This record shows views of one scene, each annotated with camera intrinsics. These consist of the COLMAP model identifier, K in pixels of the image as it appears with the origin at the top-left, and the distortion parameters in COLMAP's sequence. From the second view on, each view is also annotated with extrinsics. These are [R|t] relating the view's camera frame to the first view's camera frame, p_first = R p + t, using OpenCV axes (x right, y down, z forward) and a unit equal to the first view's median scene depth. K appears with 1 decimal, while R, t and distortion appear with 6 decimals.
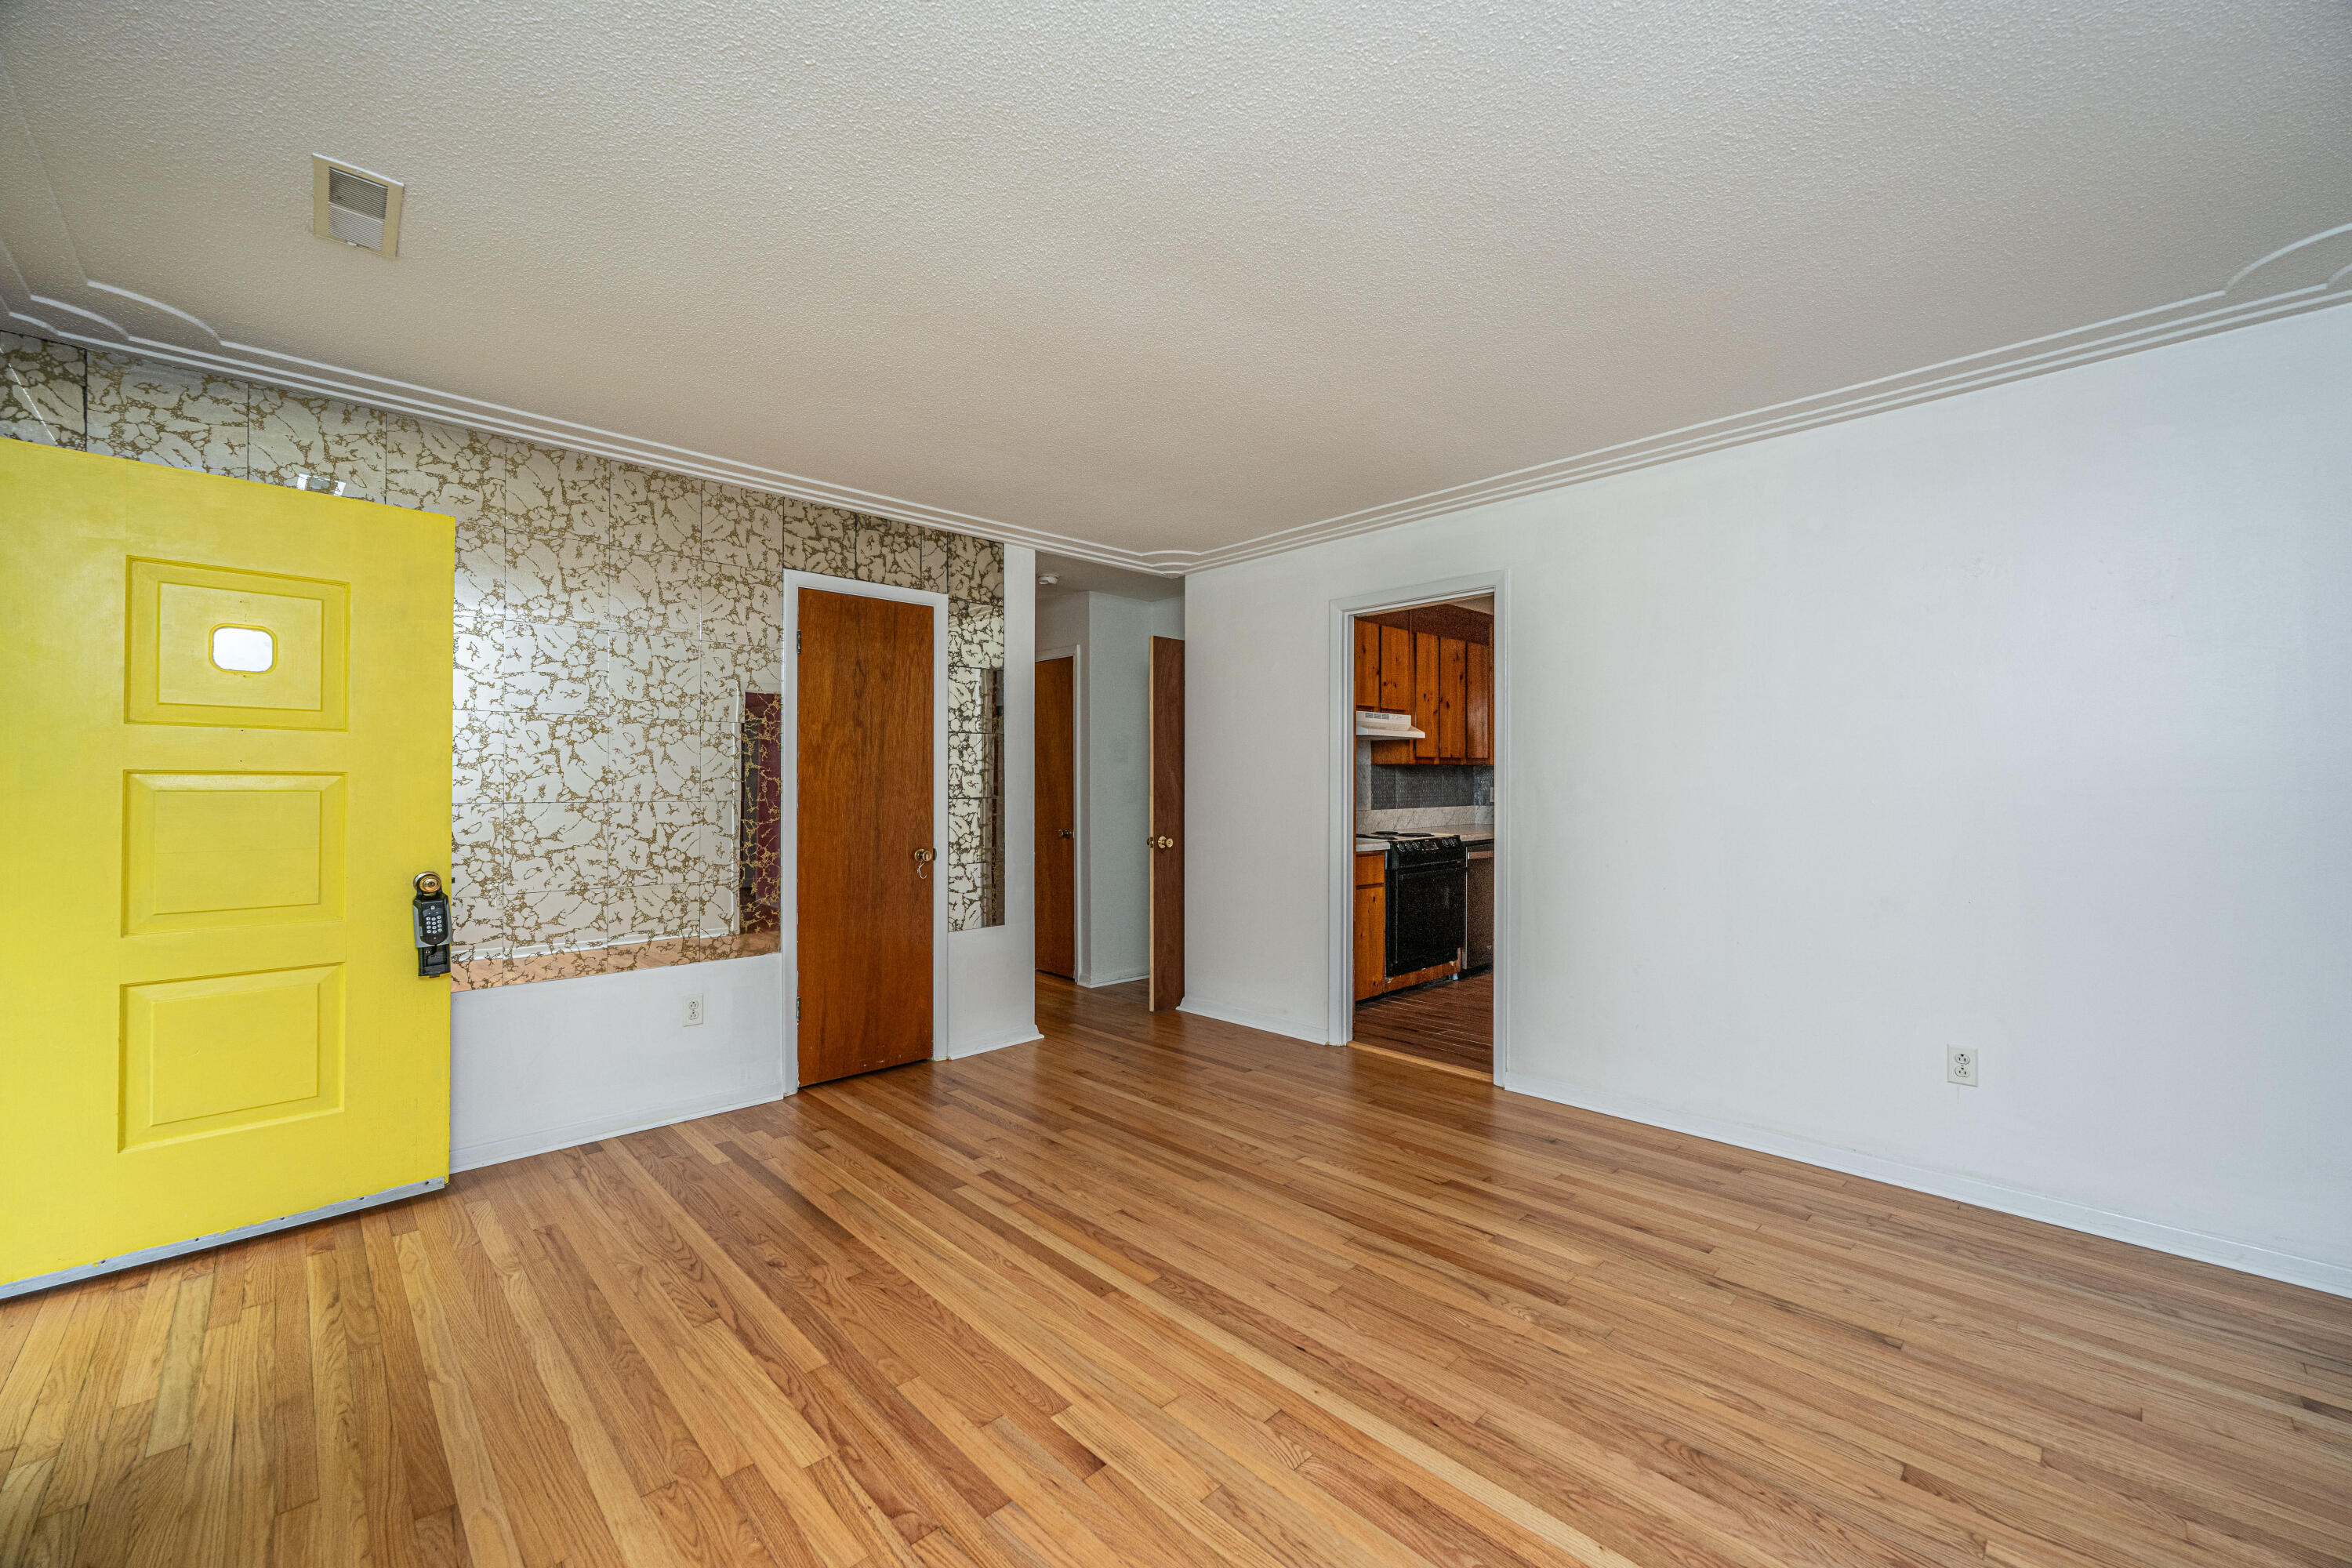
lens RADIAL K [[937.9, 0, 1181.0], [0, 937.9, 788.5], [0, 0, 1]] dist [-0.001089, 0.000325]
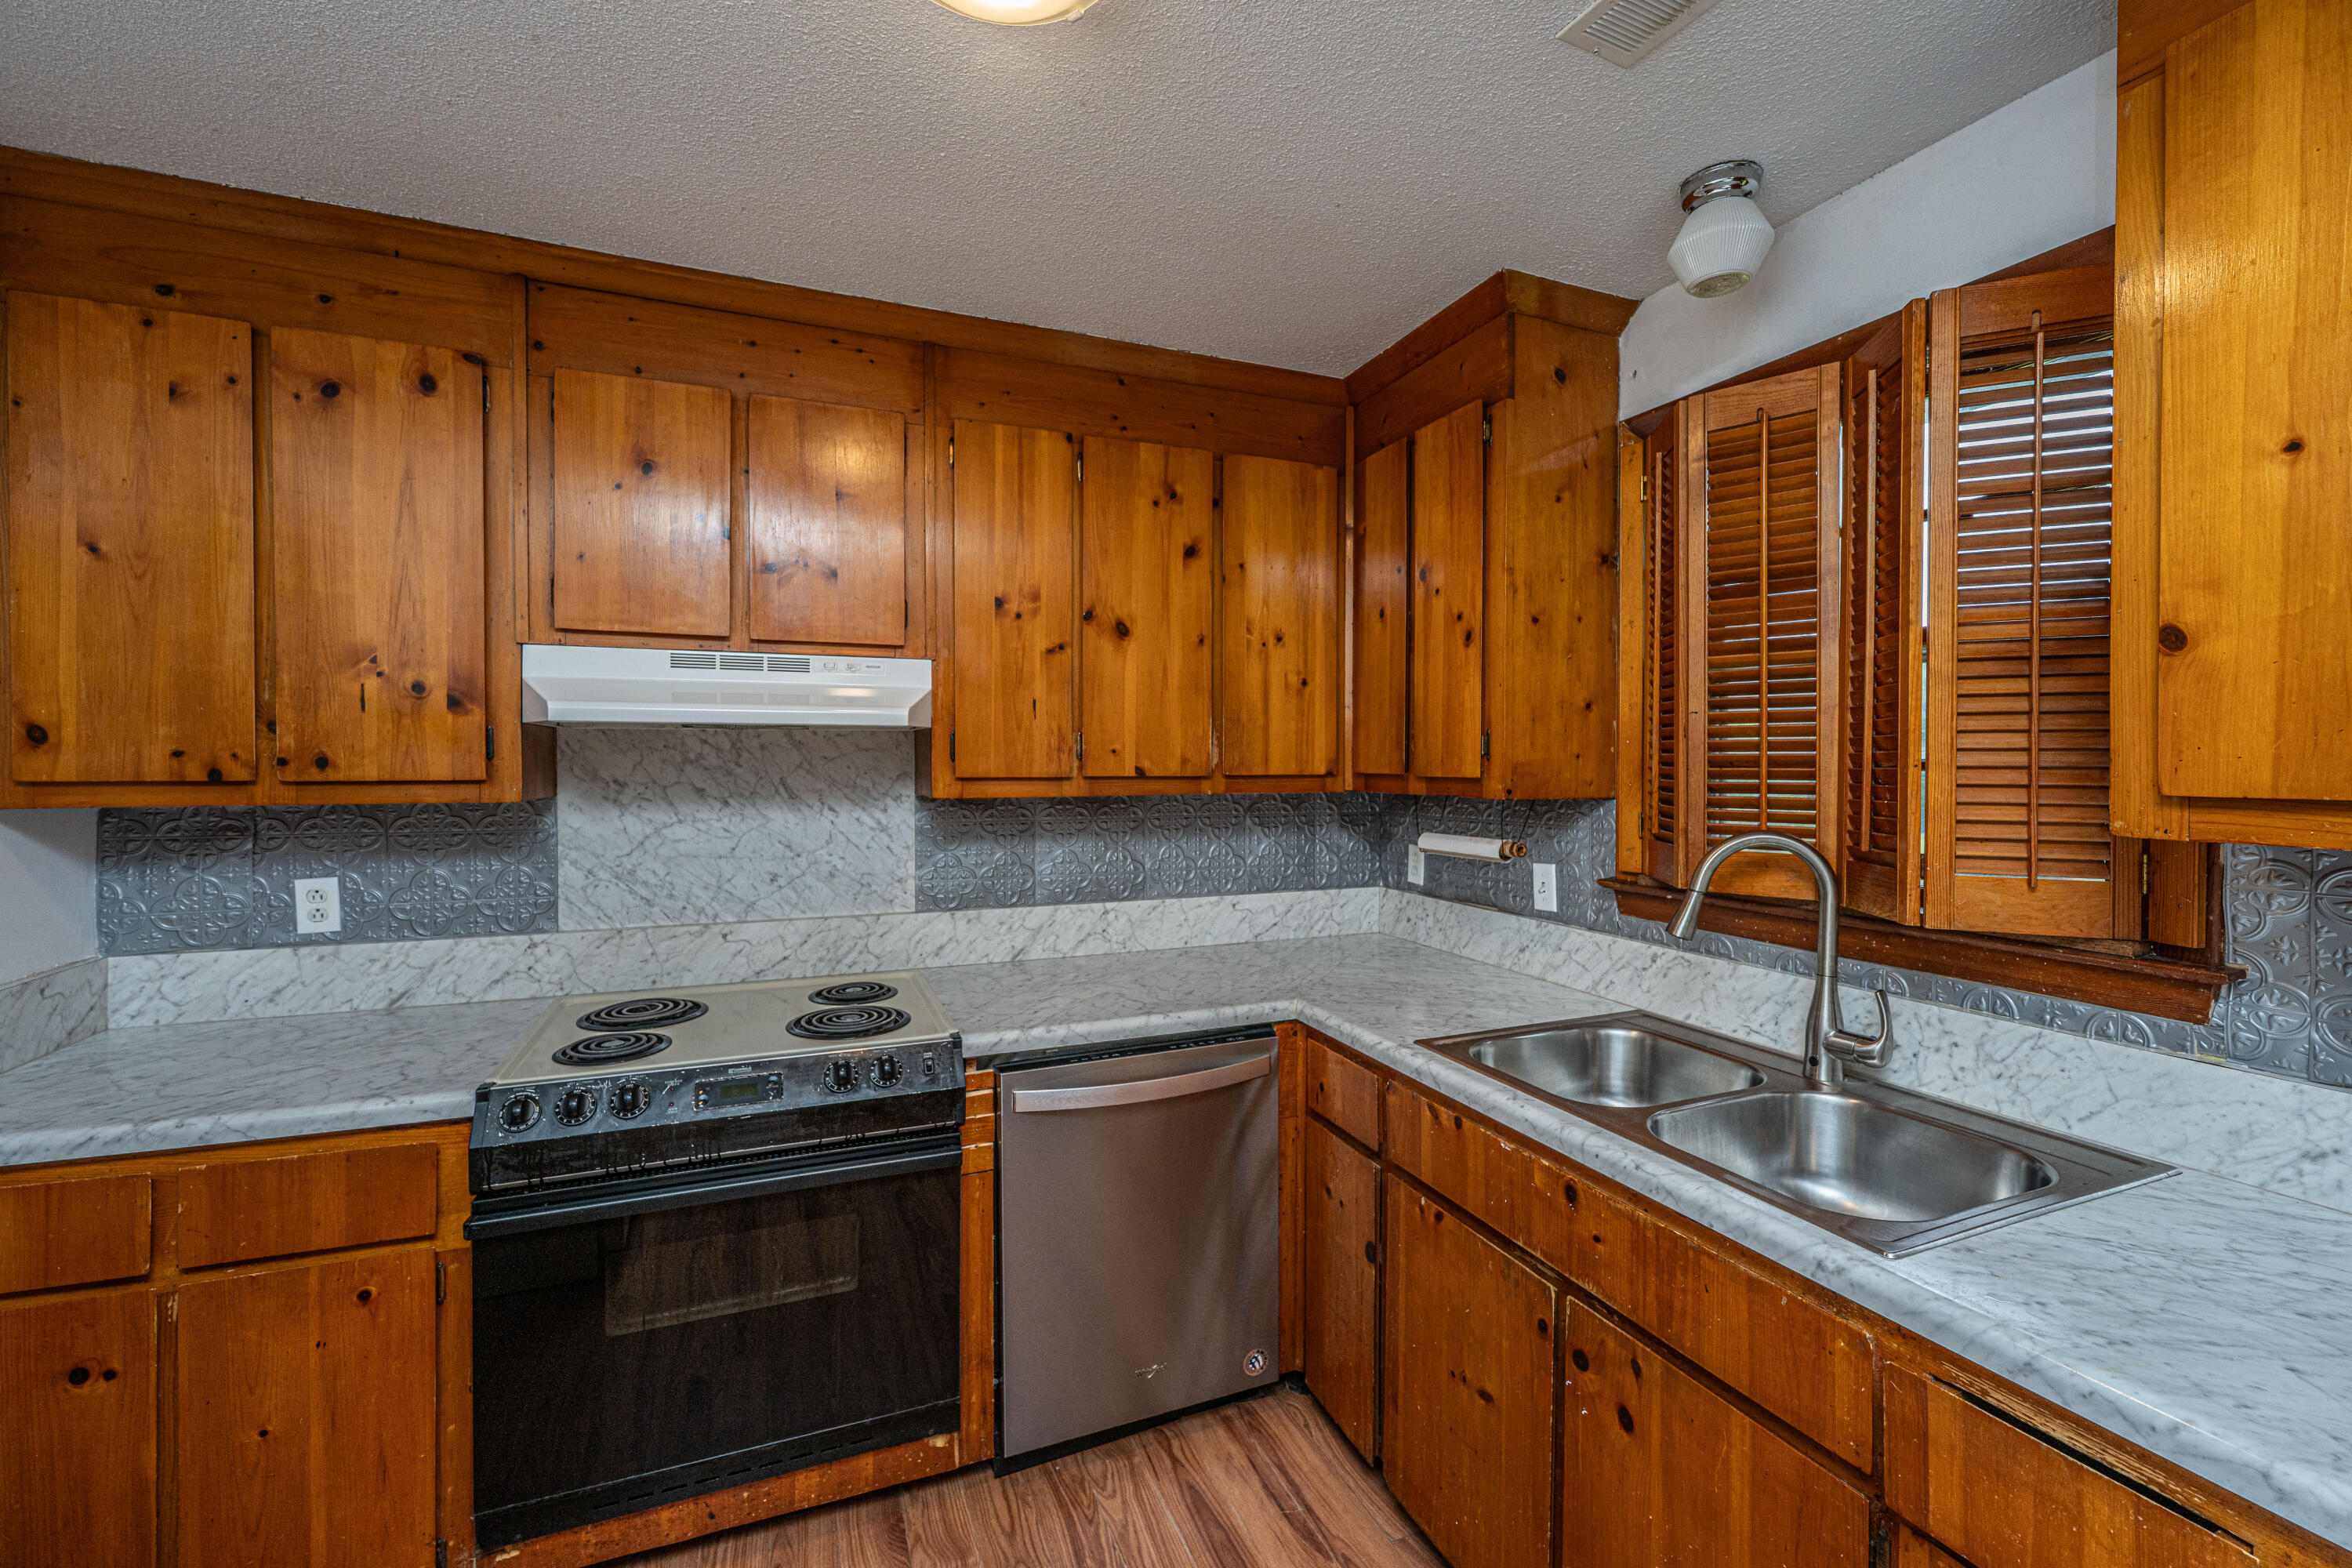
lens RADIAL K [[937.9, 0, 1217.9], [0, 937.9, 767.5], [0, 0, 1]] dist [-0.001089, 0.000325]
pose [[0.927160, 0.013839, -0.374410, 0.885790], [-0.012319, 0.999903, 0.006454, -0.077246], [0.374463, -0.001371, 0.927241, 1.336399]]
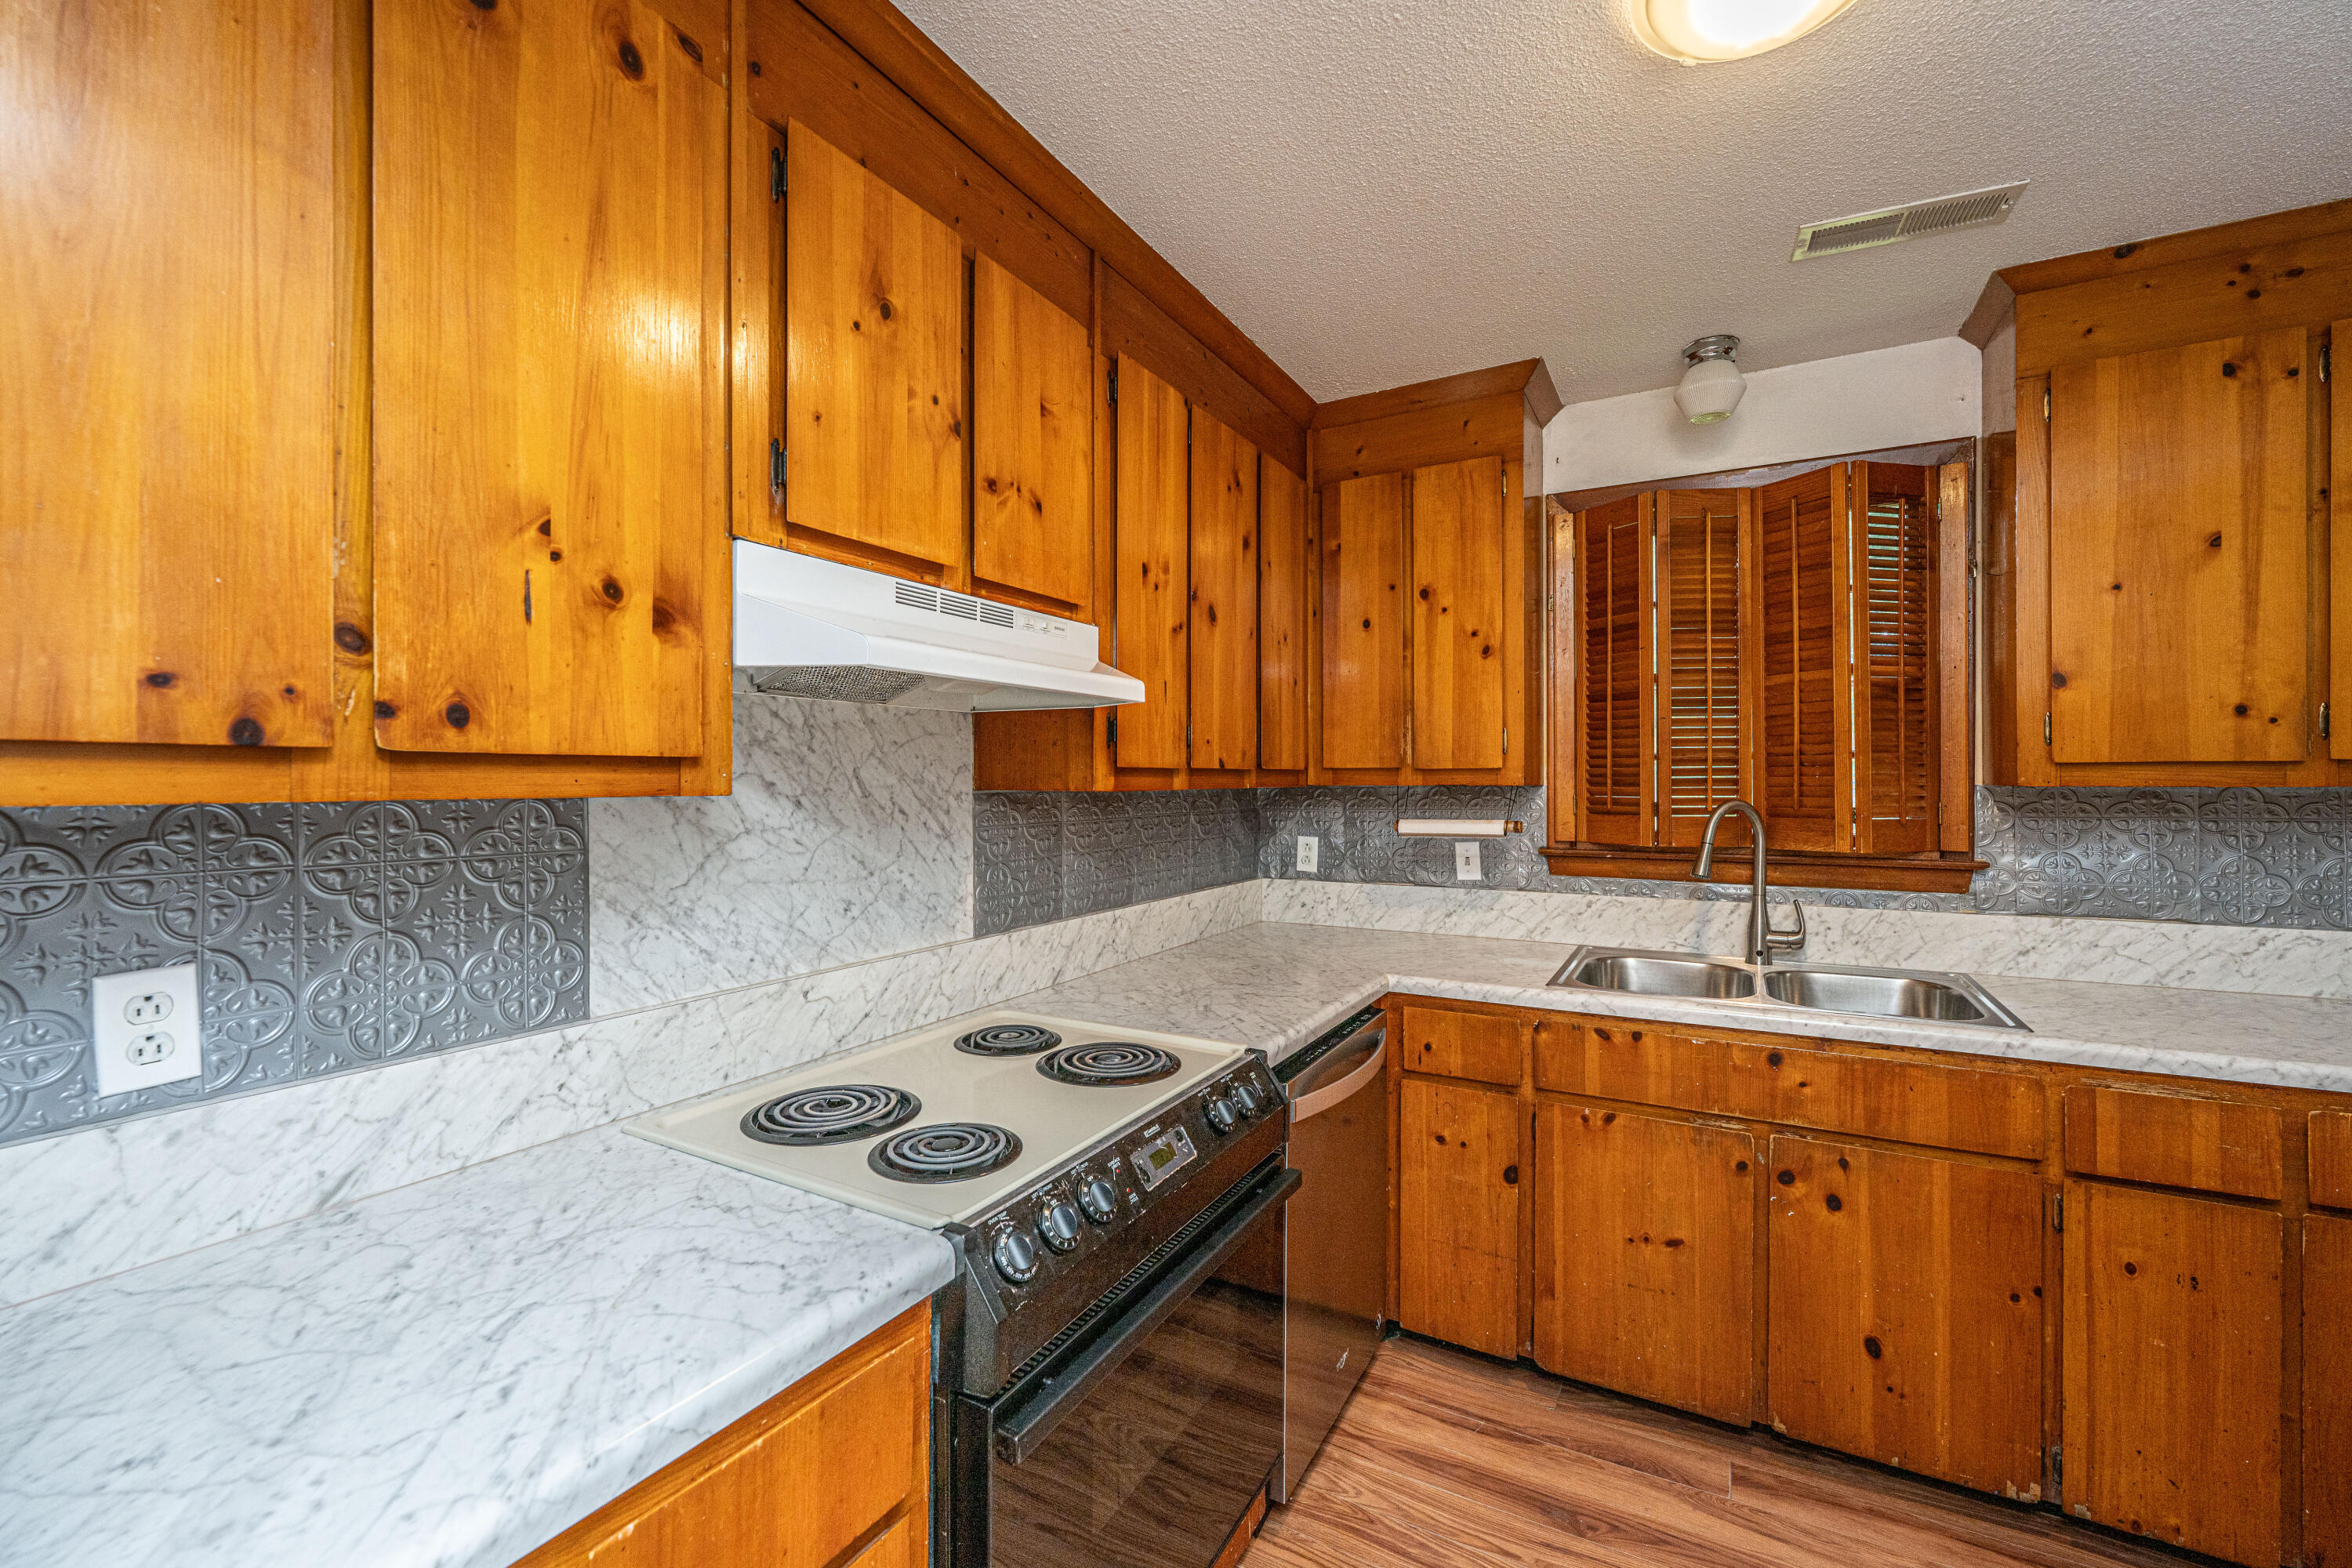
lens RADIAL K [[937.9, 0, 1163.3], [0, 937.9, 781.0], [0, 0, 1]] dist [-0.001089, 0.000325]
pose [[0.963919, 0.005374, 0.266141, 0.347888], [-0.003129, 0.999956, -0.008860, -0.050222], [-0.266177, 0.007707, 0.963893, 1.326700]]
